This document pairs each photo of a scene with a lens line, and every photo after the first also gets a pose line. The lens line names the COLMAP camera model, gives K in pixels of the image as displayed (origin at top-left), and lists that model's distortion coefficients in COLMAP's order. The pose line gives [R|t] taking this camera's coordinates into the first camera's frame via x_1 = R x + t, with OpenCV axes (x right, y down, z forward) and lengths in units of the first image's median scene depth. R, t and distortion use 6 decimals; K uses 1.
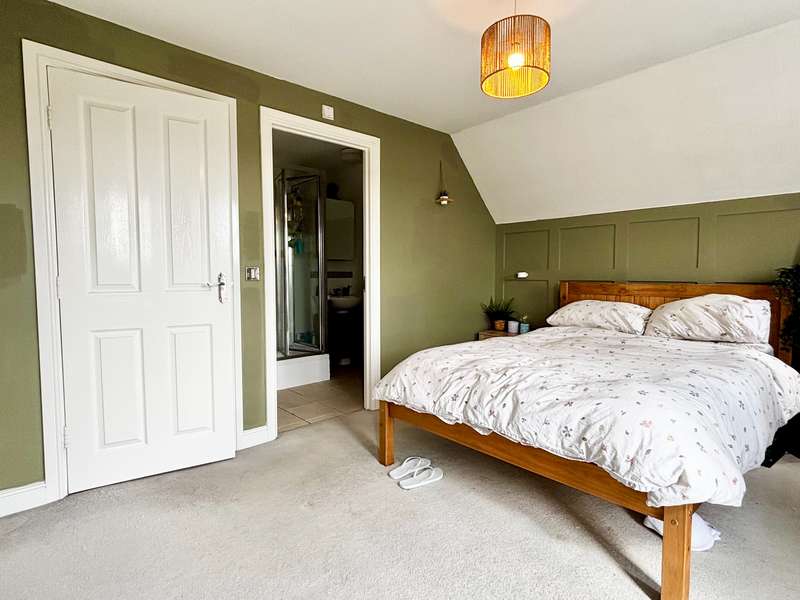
lens RADIAL K [[414.6, 0, 398.0], [0, 414.6, 299.2], [0, 0, 1]] dist [-0.001387, -0.000321]
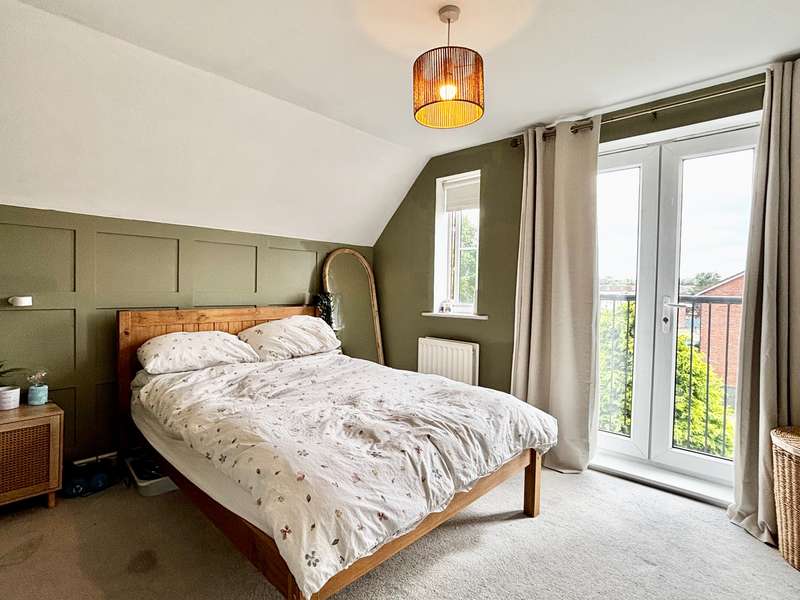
lens RADIAL K [[414.6, 0, 400.5], [0, 414.6, 296.5], [0, 0, 1]] dist [-0.001387, -0.000321]
pose [[-0.077244, -0.023605, 0.996733, -0.397405], [0.046249, 0.998559, 0.027233, -0.075879], [-0.995939, 0.048201, -0.076041, 0.703626]]
